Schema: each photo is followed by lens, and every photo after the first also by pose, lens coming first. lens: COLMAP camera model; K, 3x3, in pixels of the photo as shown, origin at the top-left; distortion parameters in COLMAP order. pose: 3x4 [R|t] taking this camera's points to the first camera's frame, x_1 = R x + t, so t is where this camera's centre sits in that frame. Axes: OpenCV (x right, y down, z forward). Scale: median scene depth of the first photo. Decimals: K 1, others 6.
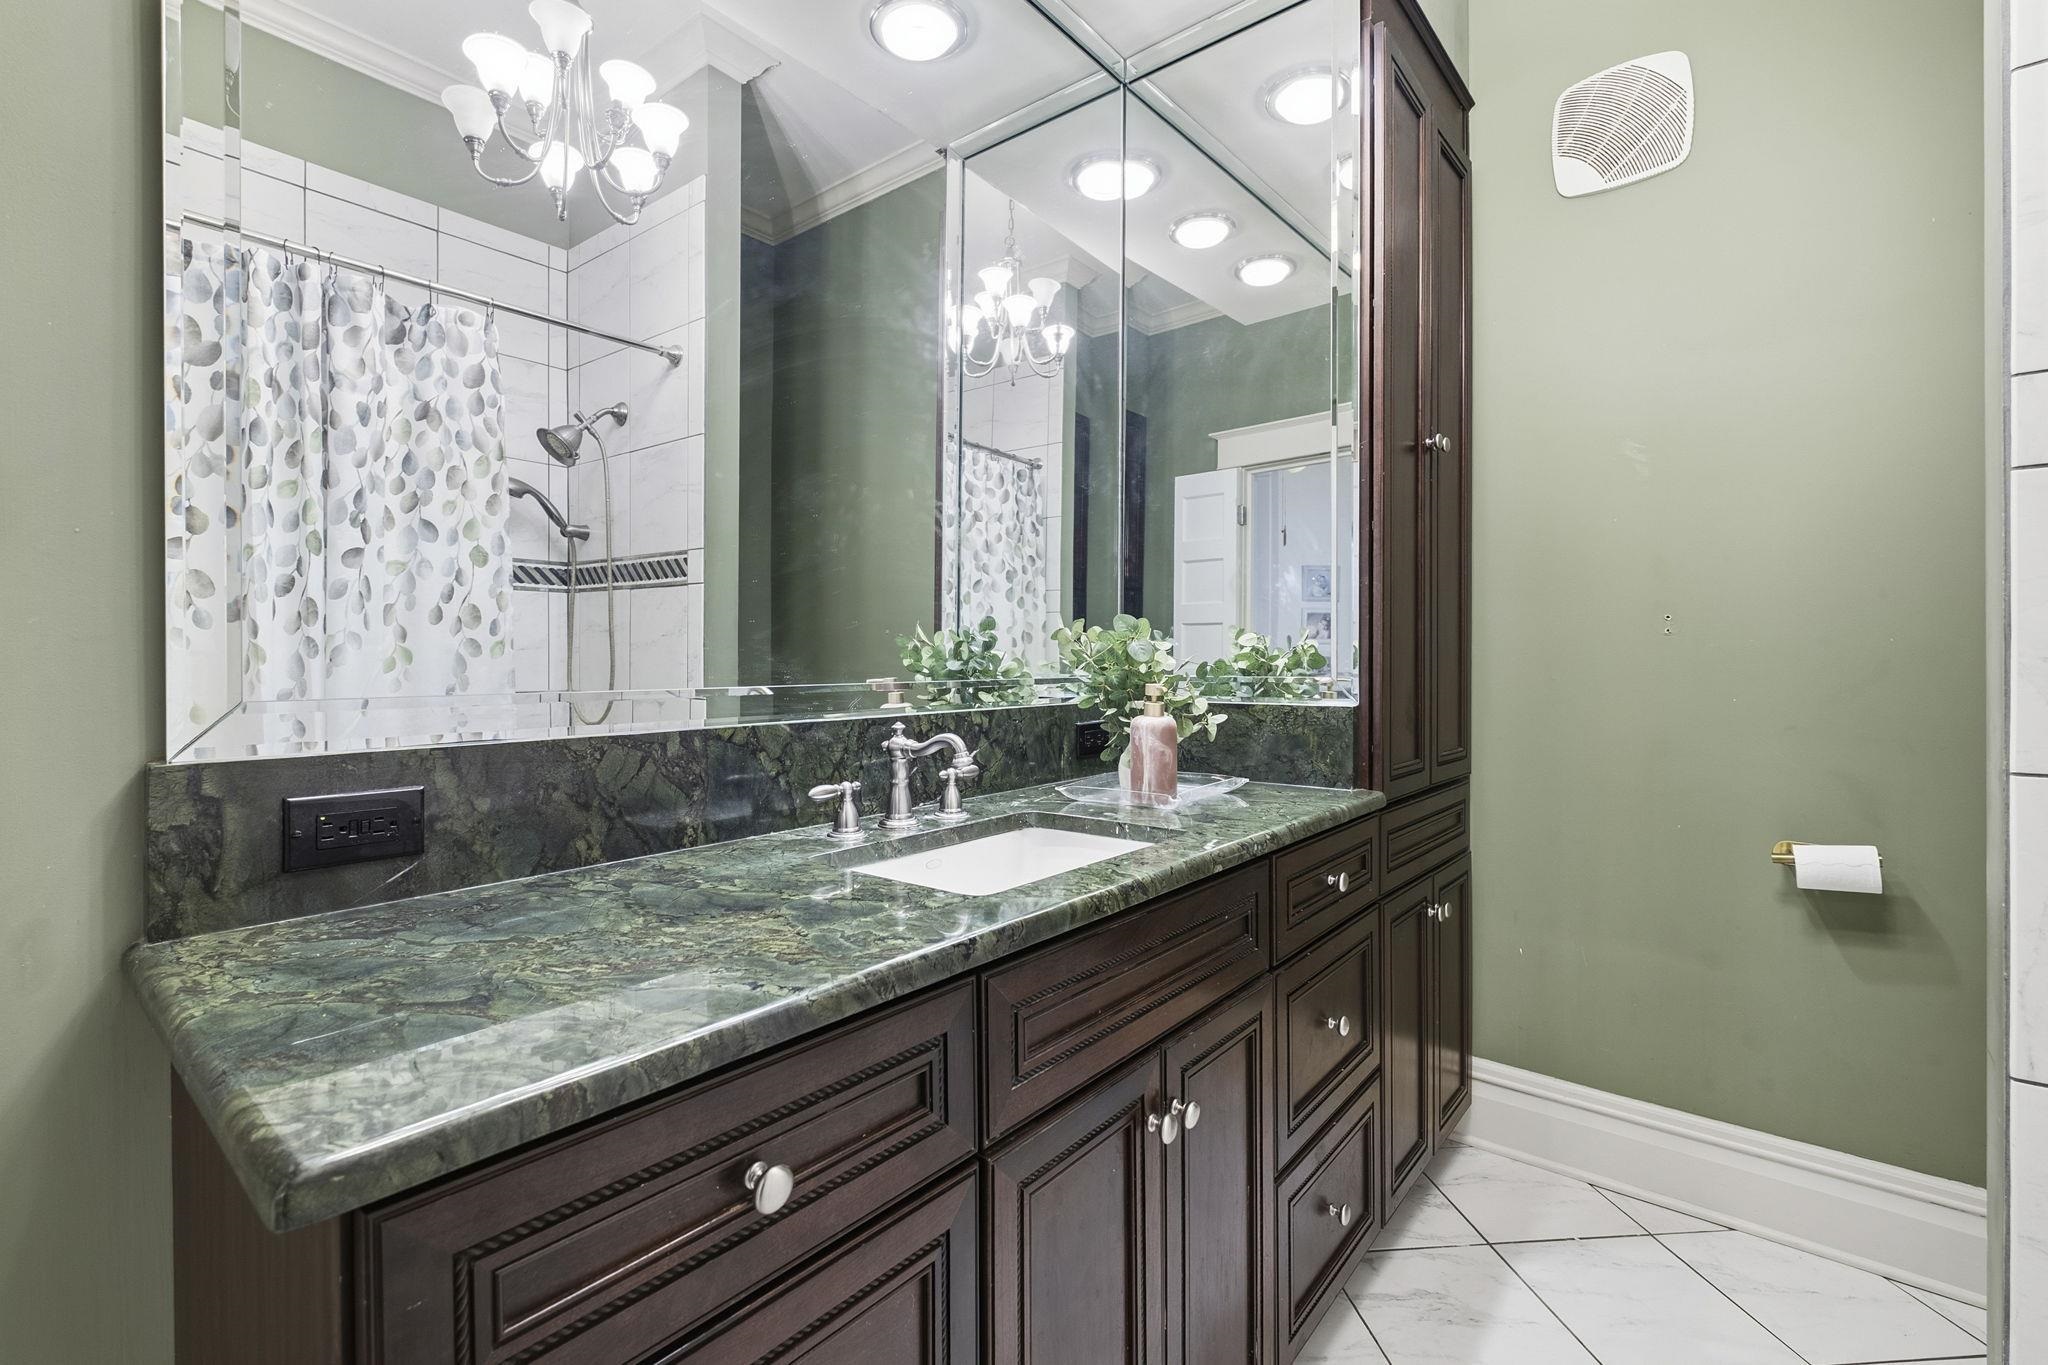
lens RADIAL K [[904.1, 0, 1021.4], [0, 904.1, 661.4], [0, 0, 1]] dist [-0.006123, -0.000826]
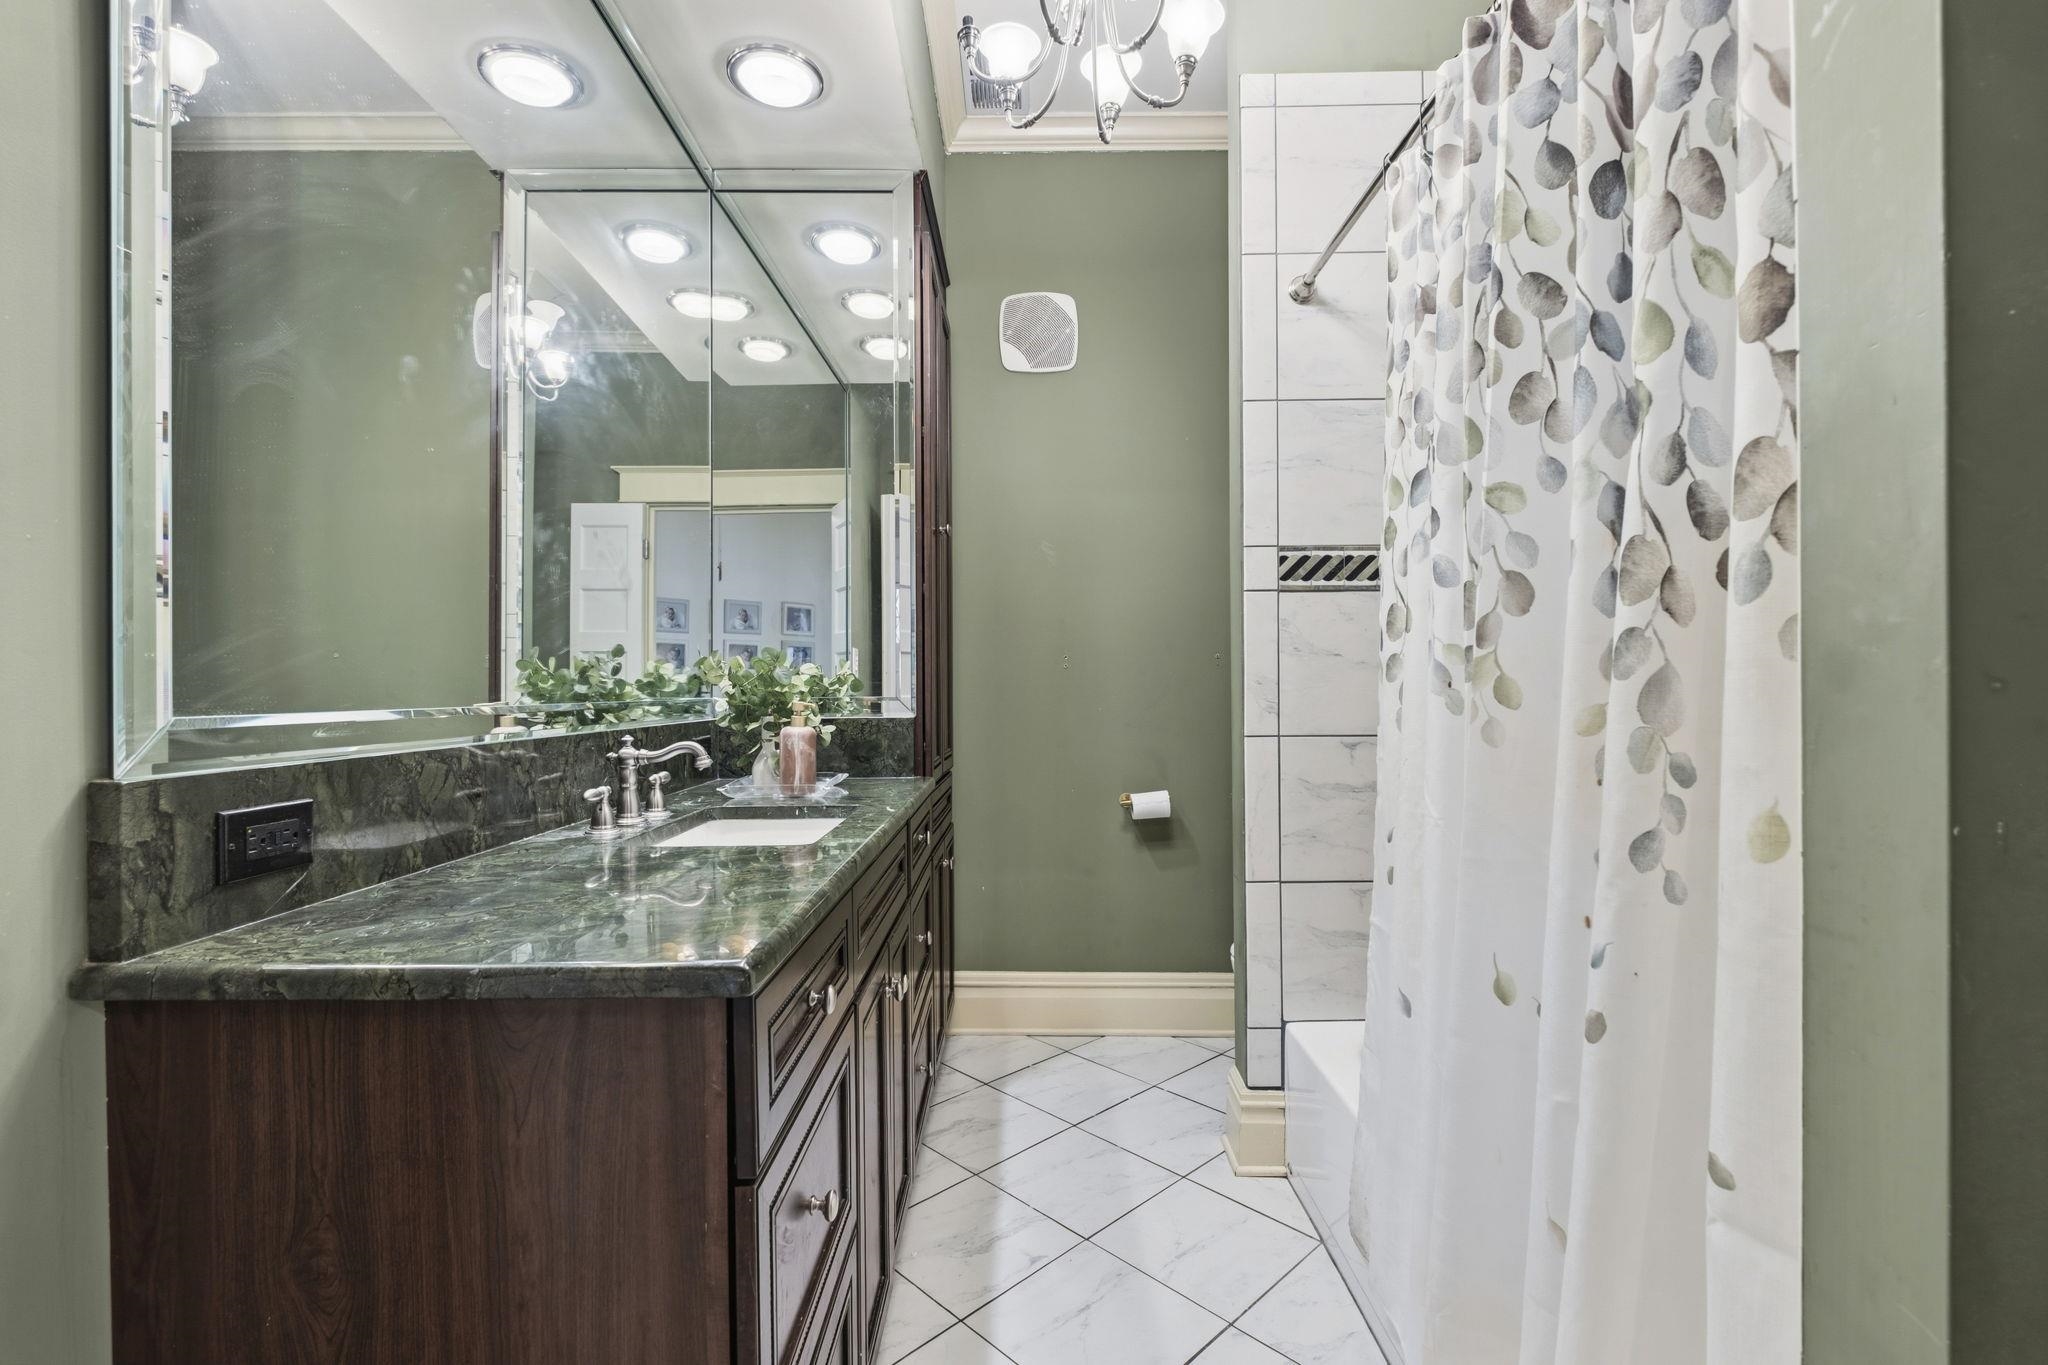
lens RADIAL K [[904.1, 0, 1024.9], [0, 904.1, 688.0], [0, 0, 1]] dist [-0.006123, -0.000826]
pose [[0.769081, -0.001709, 0.639149, -0.410756], [0.005078, 0.999981, -0.003436, 0.010869], [-0.639131, 0.005889, 0.769075, -0.191839]]
